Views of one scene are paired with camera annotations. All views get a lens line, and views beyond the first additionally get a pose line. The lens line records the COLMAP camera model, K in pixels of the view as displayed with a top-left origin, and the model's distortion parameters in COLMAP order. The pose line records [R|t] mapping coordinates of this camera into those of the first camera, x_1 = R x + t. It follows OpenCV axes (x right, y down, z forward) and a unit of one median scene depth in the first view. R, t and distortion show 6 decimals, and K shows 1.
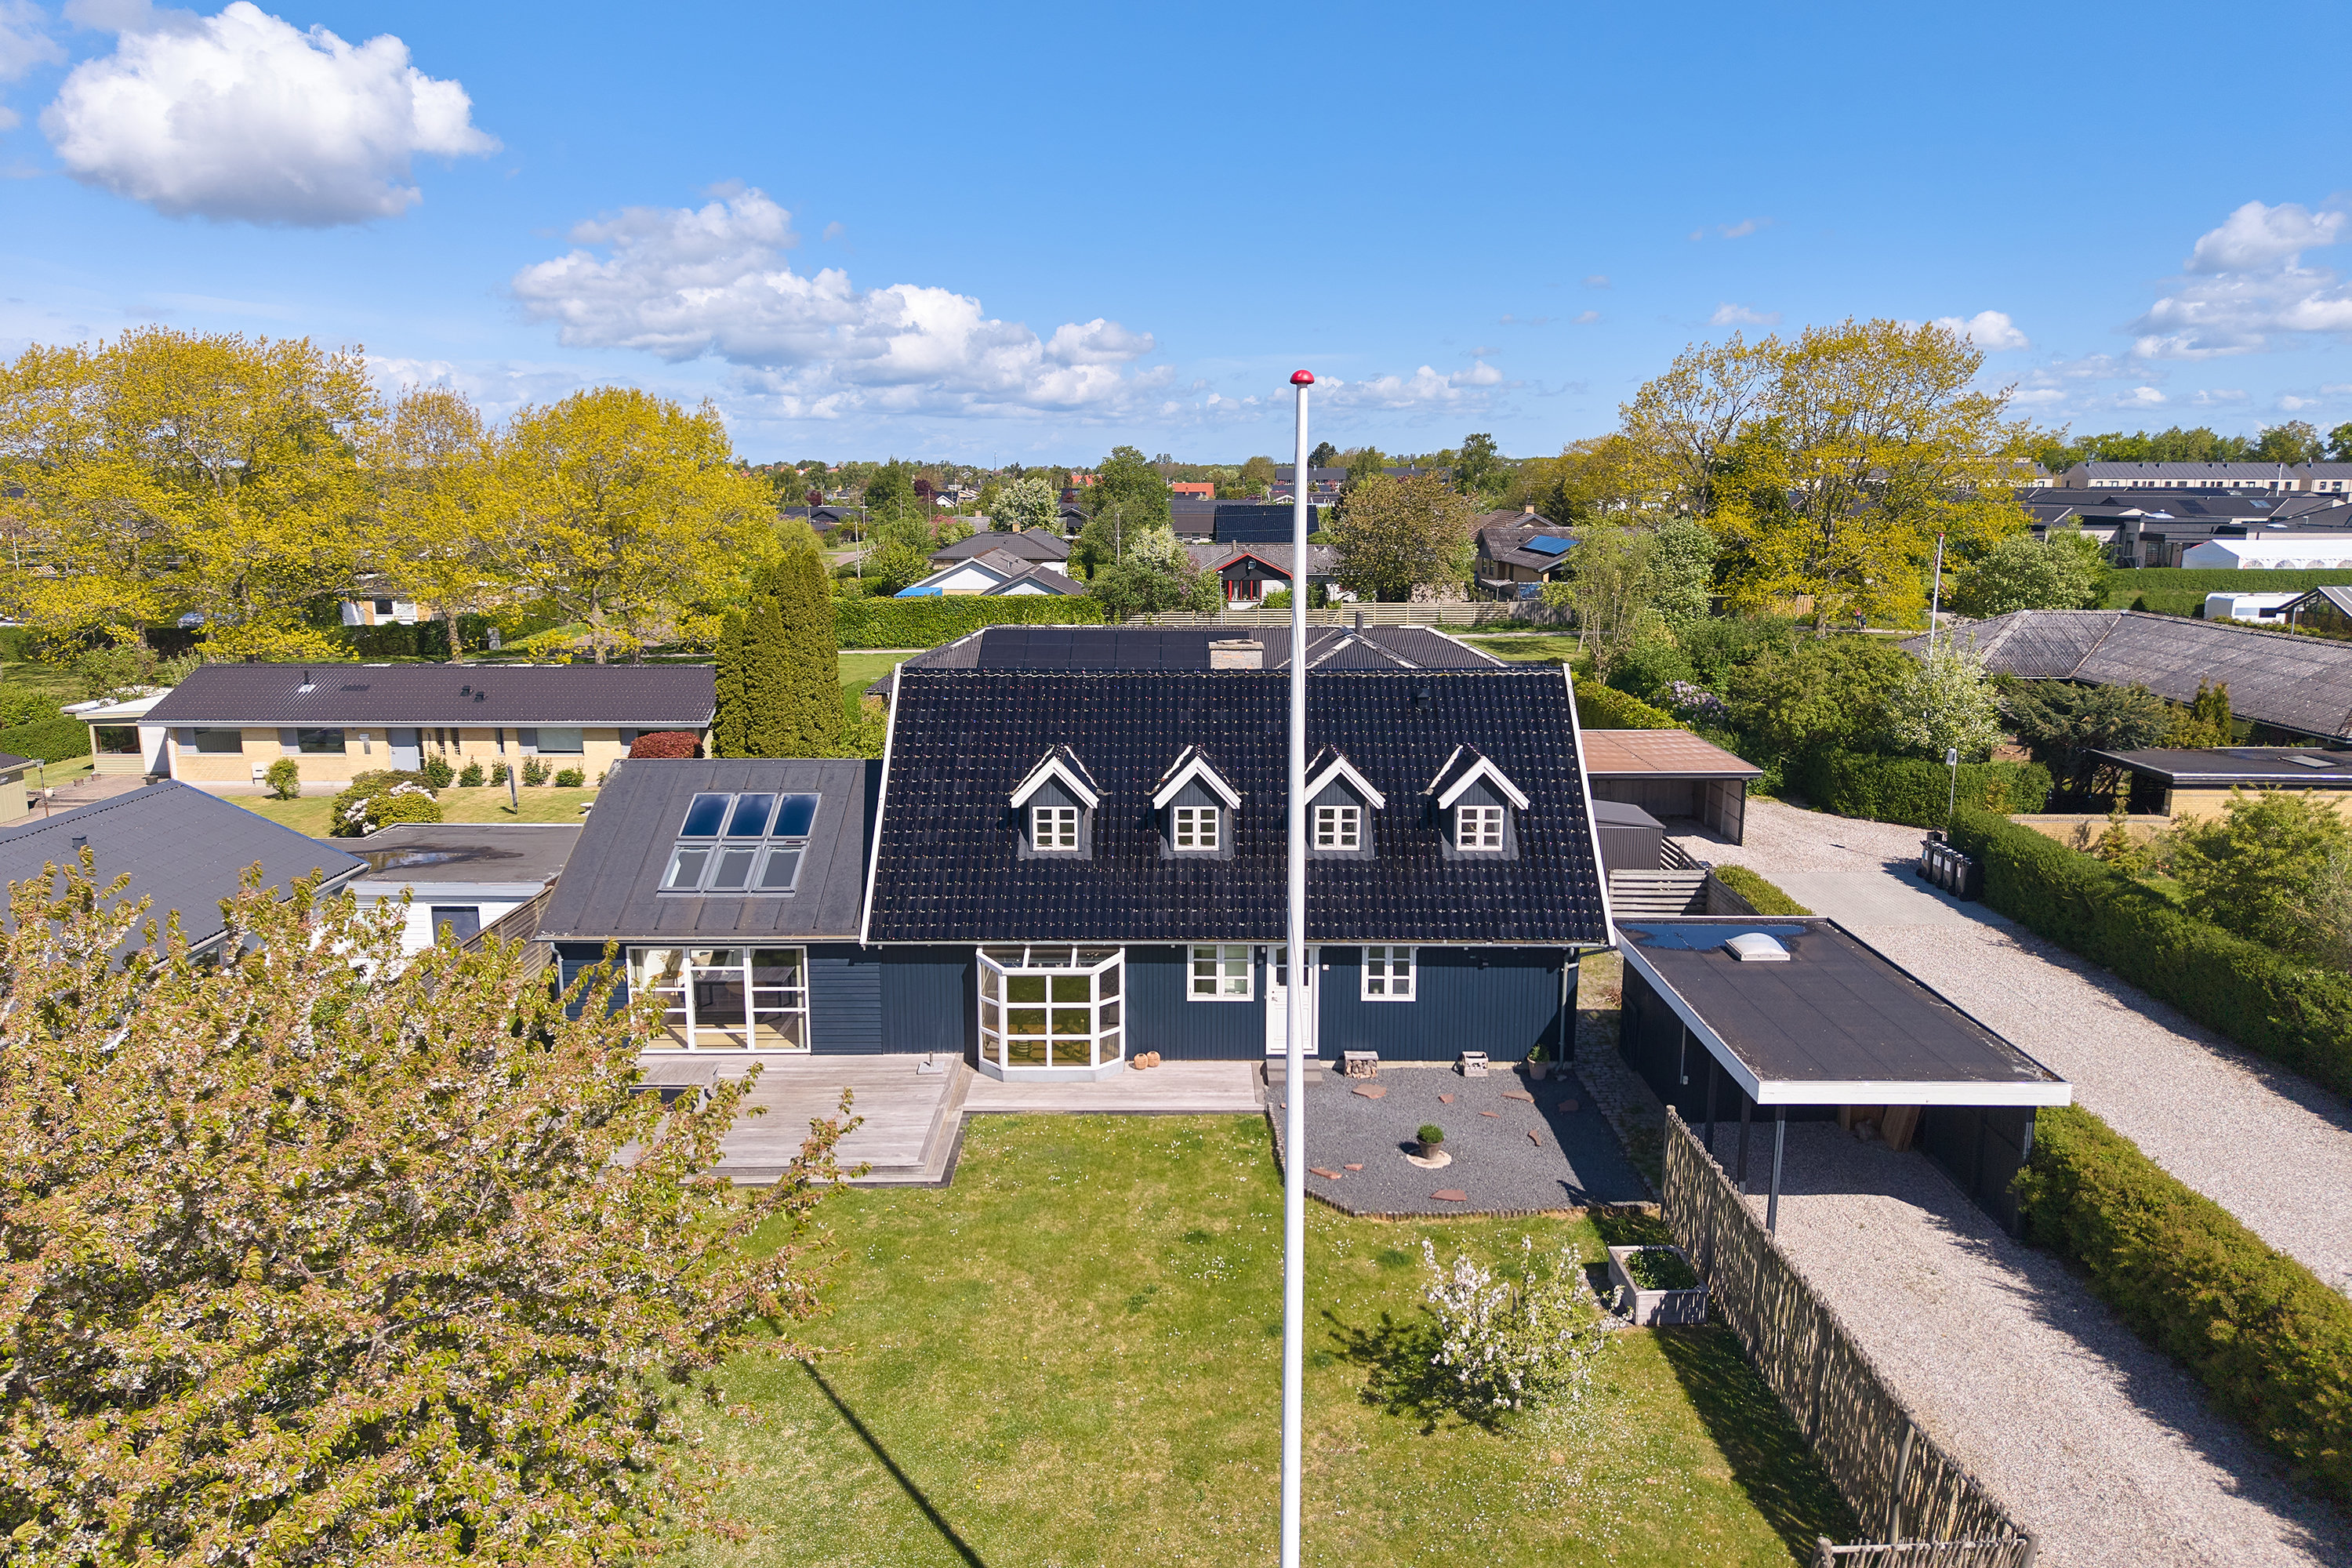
lens RADIAL K [[1610.5, 0, 1213.6], [0, 1610.5, 696.2], [0, 0, 1]] dist [0.031945, -0.004721]
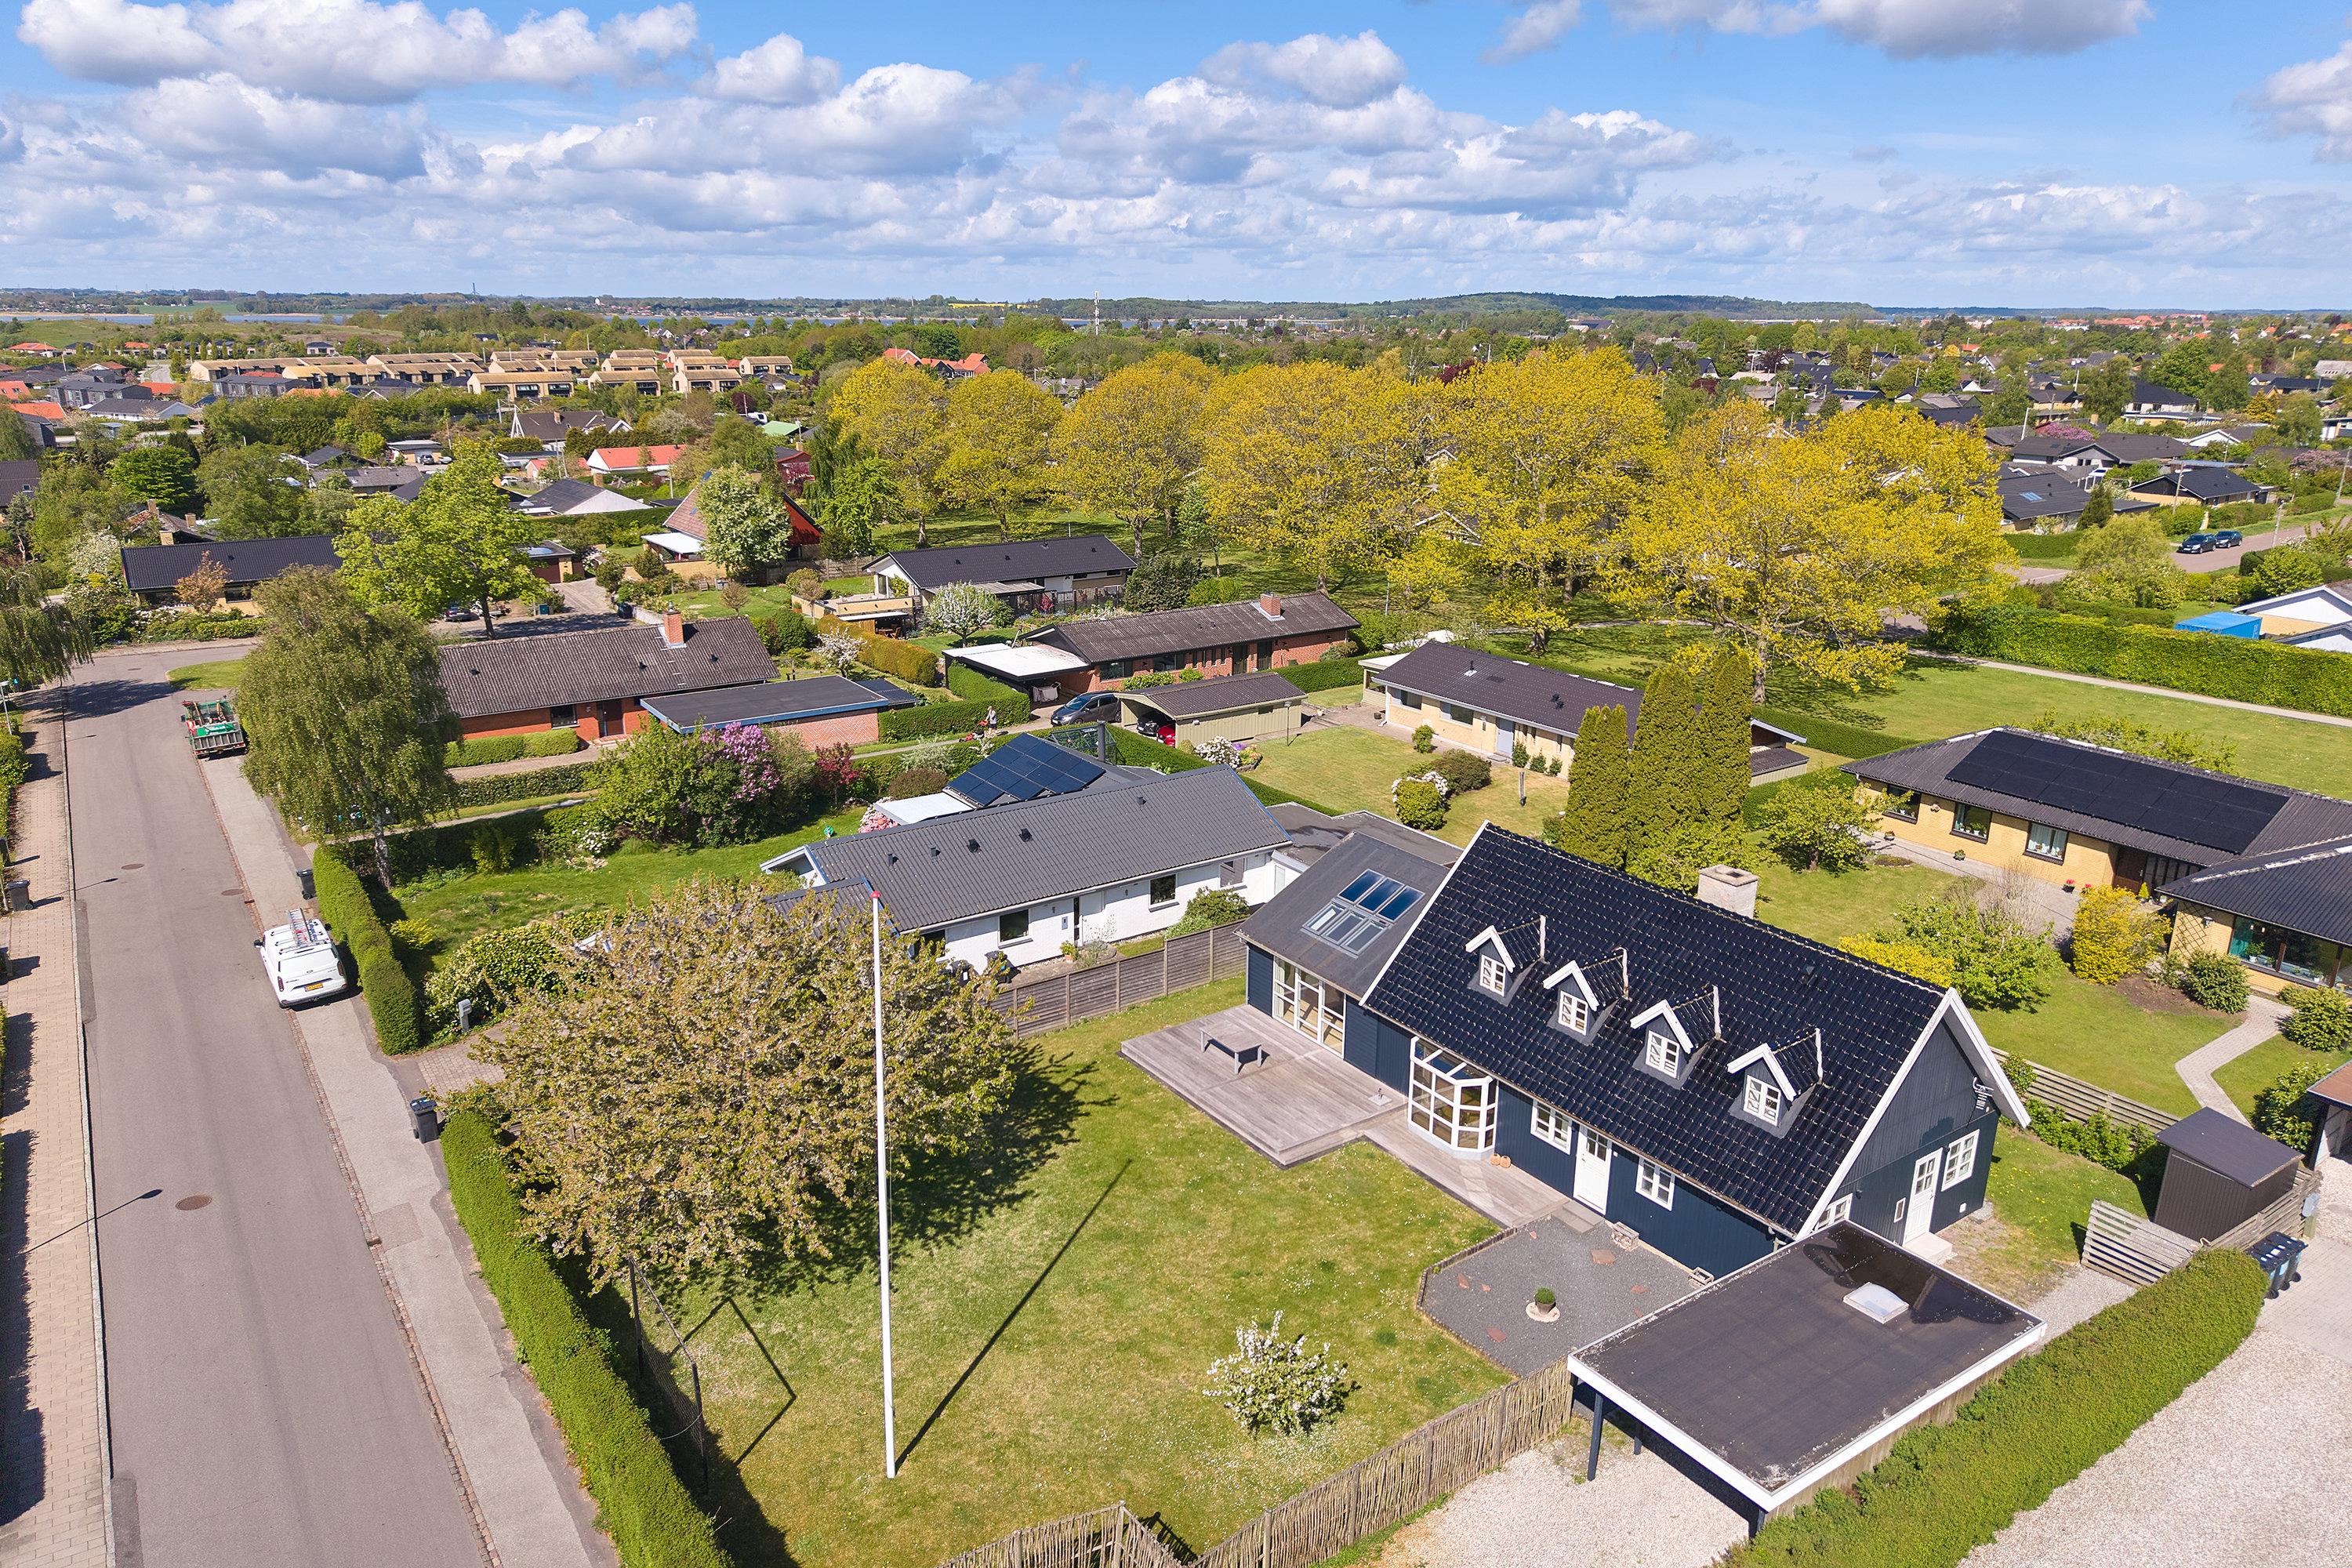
lens RADIAL K [[1608.7, 0, 1126.4], [0, 1608.7, 721.7], [0, 0, 1]] dist [0.001411, -0.002657]
pose [[0.537742, 0.214218, -0.815441, 0.821026], [-0.118997, 0.976785, 0.178131, -0.342873], [0.834670, 0.001247, 0.550750, -0.018899]]
